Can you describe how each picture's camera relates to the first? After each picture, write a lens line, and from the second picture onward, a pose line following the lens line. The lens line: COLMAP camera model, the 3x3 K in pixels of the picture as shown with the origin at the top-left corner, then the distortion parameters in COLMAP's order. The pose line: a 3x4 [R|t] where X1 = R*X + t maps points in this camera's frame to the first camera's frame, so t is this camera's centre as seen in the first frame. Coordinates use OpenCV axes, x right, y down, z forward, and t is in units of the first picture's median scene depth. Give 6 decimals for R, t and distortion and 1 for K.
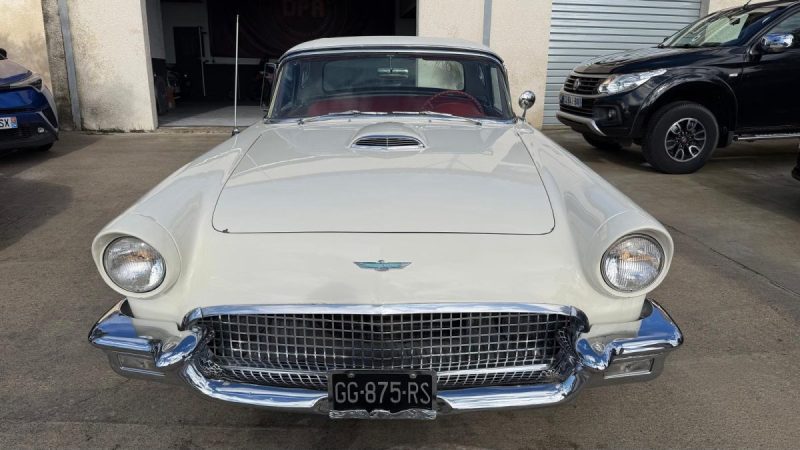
lens RADIAL K [[568.5, 0, 406.8], [0, 568.5, 219.9], [0, 0, 1]] dist [0.027340, -0.044521]
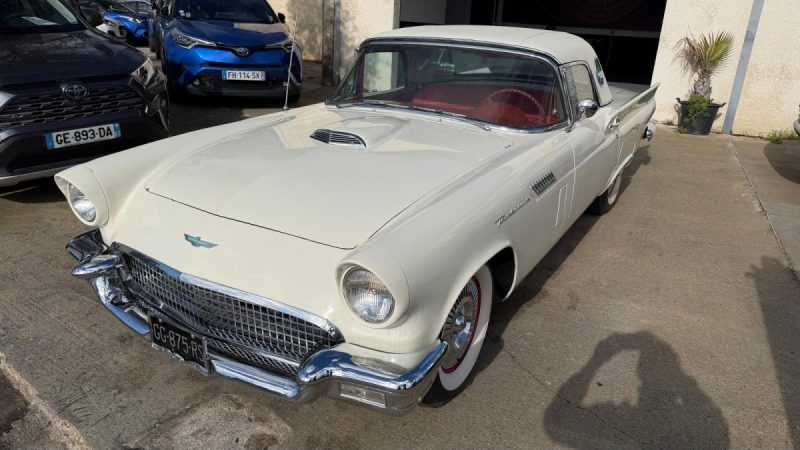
lens RADIAL K [[568.5, 0, 402.0], [0, 568.5, 231.7], [0, 0, 1]] dist [0.027340, -0.044521]
pose [[0.844215, 0.223989, -0.486961, 0.762932], [-0.185130, 0.974438, 0.127266, -0.146928], [0.503019, -0.017289, 0.864102, 0.151923]]
